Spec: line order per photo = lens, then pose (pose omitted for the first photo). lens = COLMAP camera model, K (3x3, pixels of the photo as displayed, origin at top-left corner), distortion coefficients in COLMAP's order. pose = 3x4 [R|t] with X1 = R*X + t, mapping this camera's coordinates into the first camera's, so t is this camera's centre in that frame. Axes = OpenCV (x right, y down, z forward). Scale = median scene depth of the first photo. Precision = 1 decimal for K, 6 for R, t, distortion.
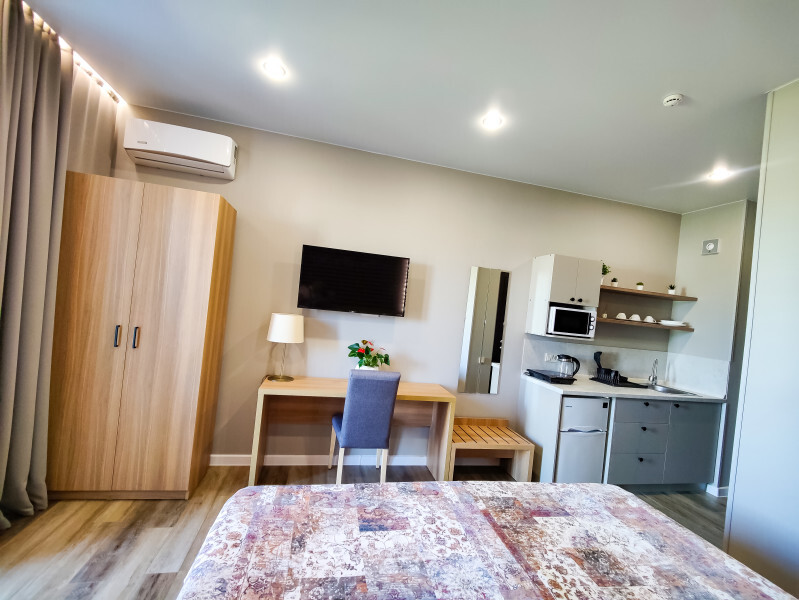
lens RADIAL K [[346.3, 0, 397.0], [0, 346.3, 305.4], [0, 0, 1]] dist [0.010680, -0.008049]
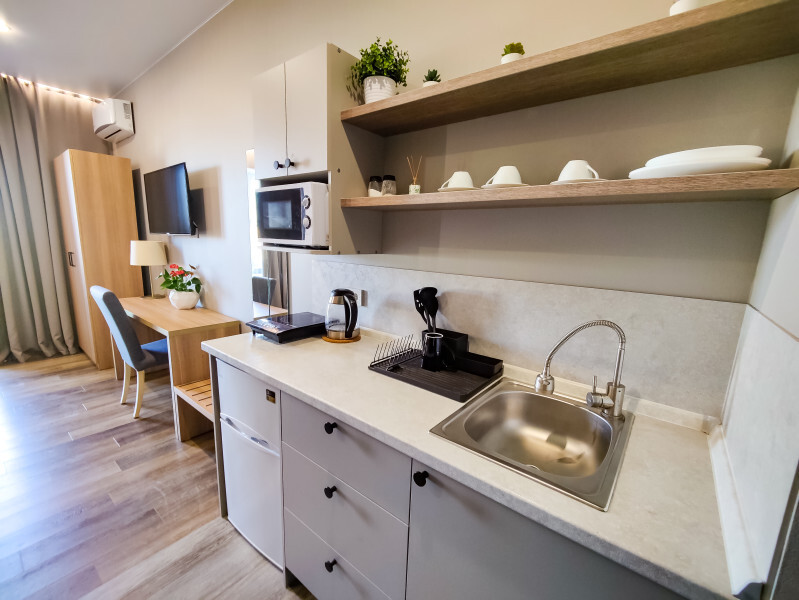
lens RADIAL K [[346.3, 0, 396.0], [0, 346.3, 304.8], [0, 0, 1]] dist [0.010680, -0.008049]
pose [[0.623270, 0.063376, -0.779434, 1.051184], [0.031338, 0.993886, 0.105873, 0.133375], [0.781378, -0.090414, 0.617473, 0.878492]]
